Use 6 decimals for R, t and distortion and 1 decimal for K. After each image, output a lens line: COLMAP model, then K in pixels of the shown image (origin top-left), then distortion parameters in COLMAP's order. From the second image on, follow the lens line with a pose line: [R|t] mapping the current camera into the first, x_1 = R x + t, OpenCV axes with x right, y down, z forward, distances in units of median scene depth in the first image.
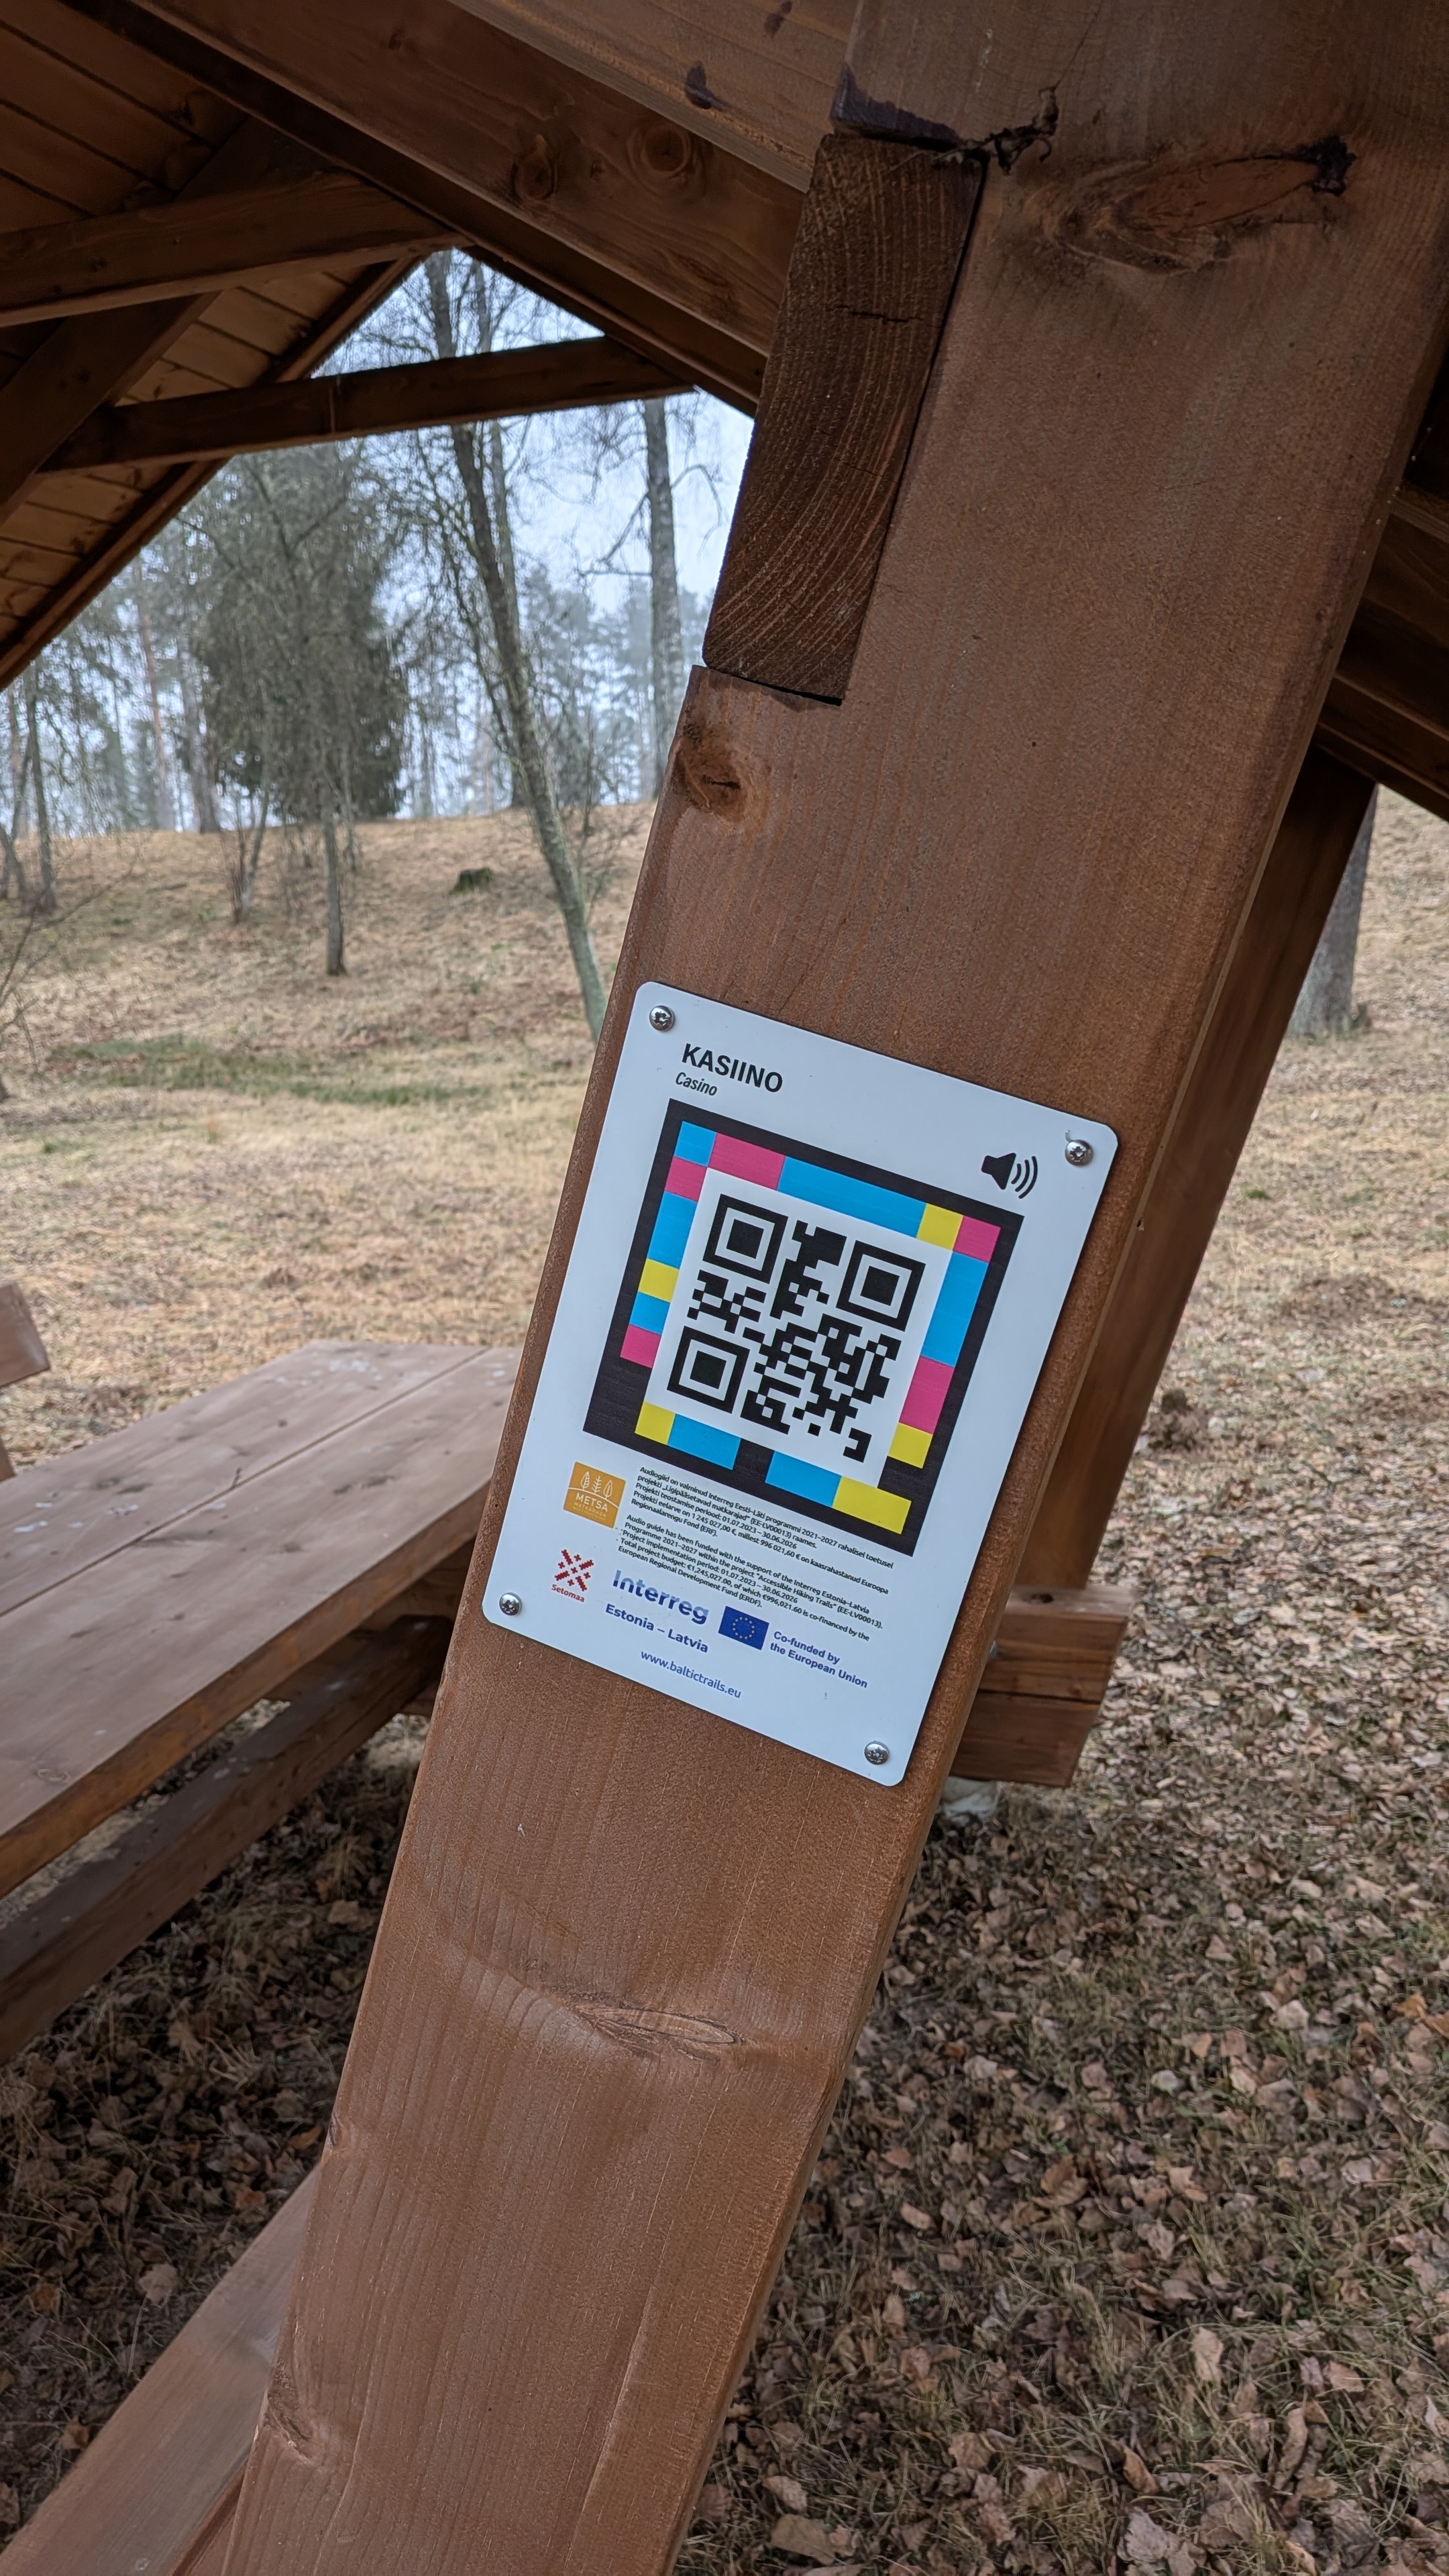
lens RADIAL K [[1888.2, 0, 724.1], [0, 1888.2, 1305.1], [0, 0, 1]] dist [0.063782, -0.073731]
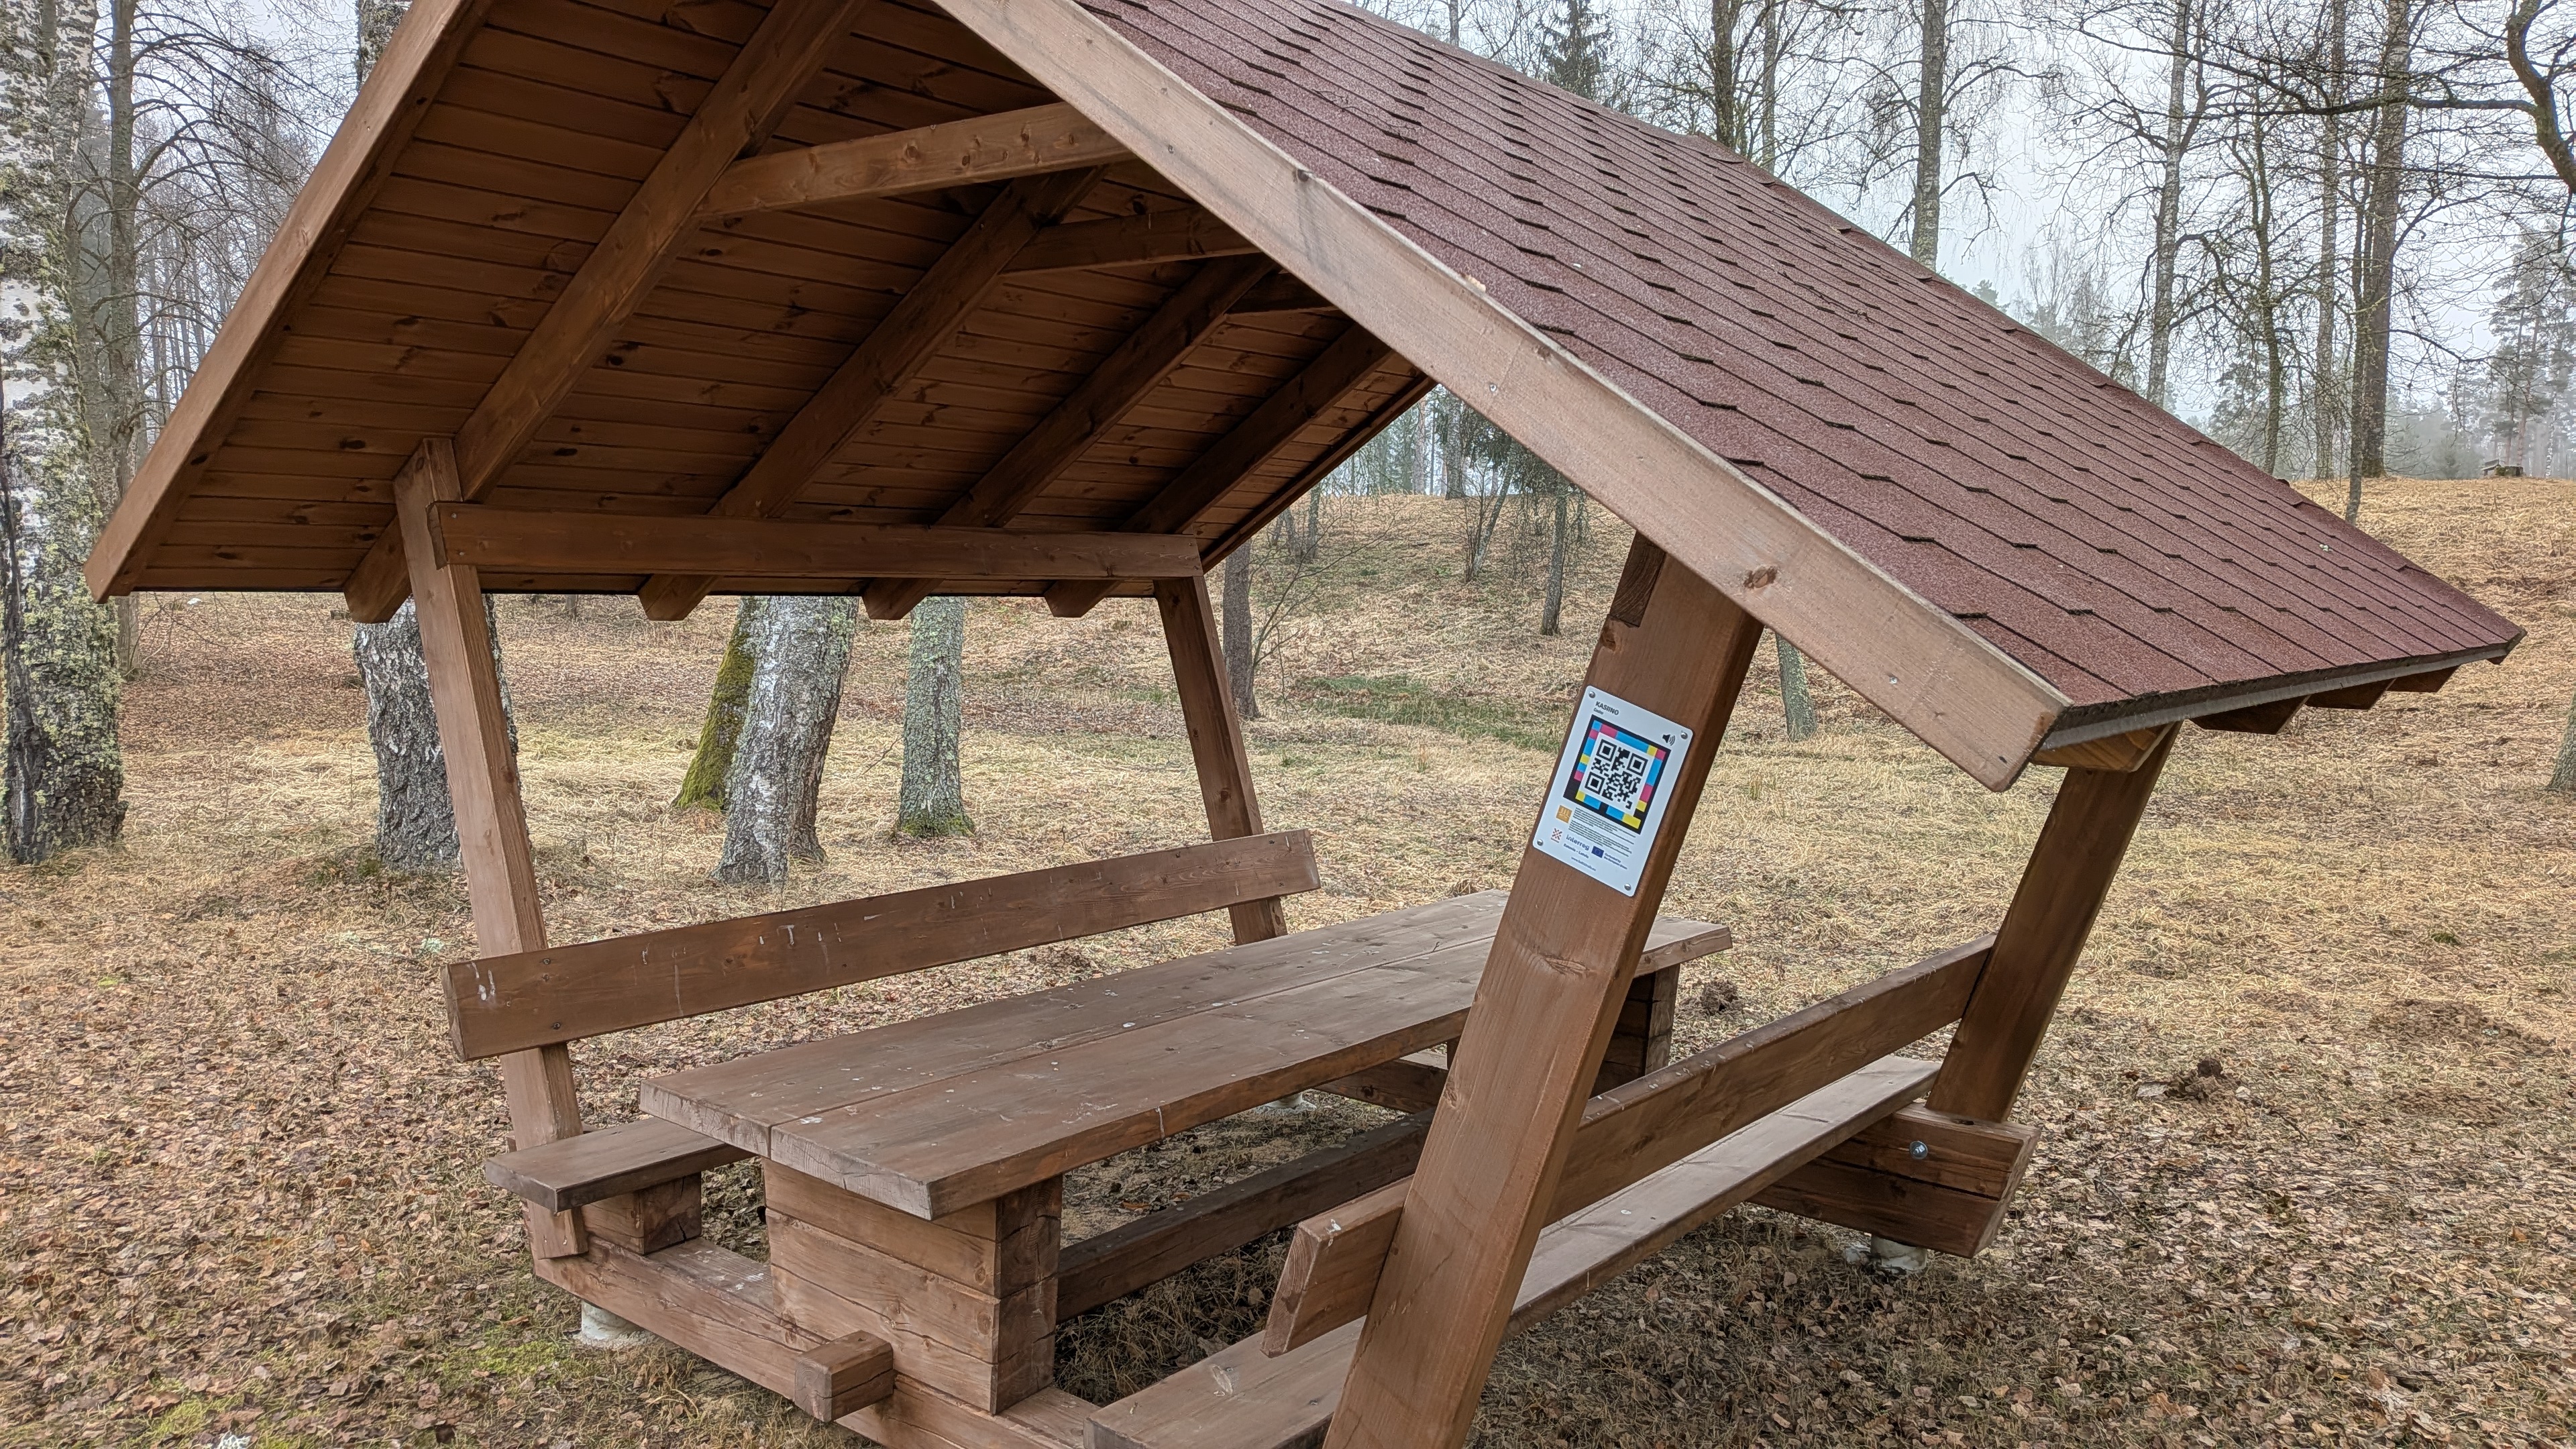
lens RADIAL K [[1888.2, 0, 1261.7], [0, 1888.2, 710.2], [0, 0, 1]] dist [0.063782, -0.073731]
pose [[0.935244, 0.099302, -0.339792, 0.134775], [-0.143376, 0.983856, -0.107103, 0.082202], [0.323670, 0.148885, 0.934382, -0.594182]]
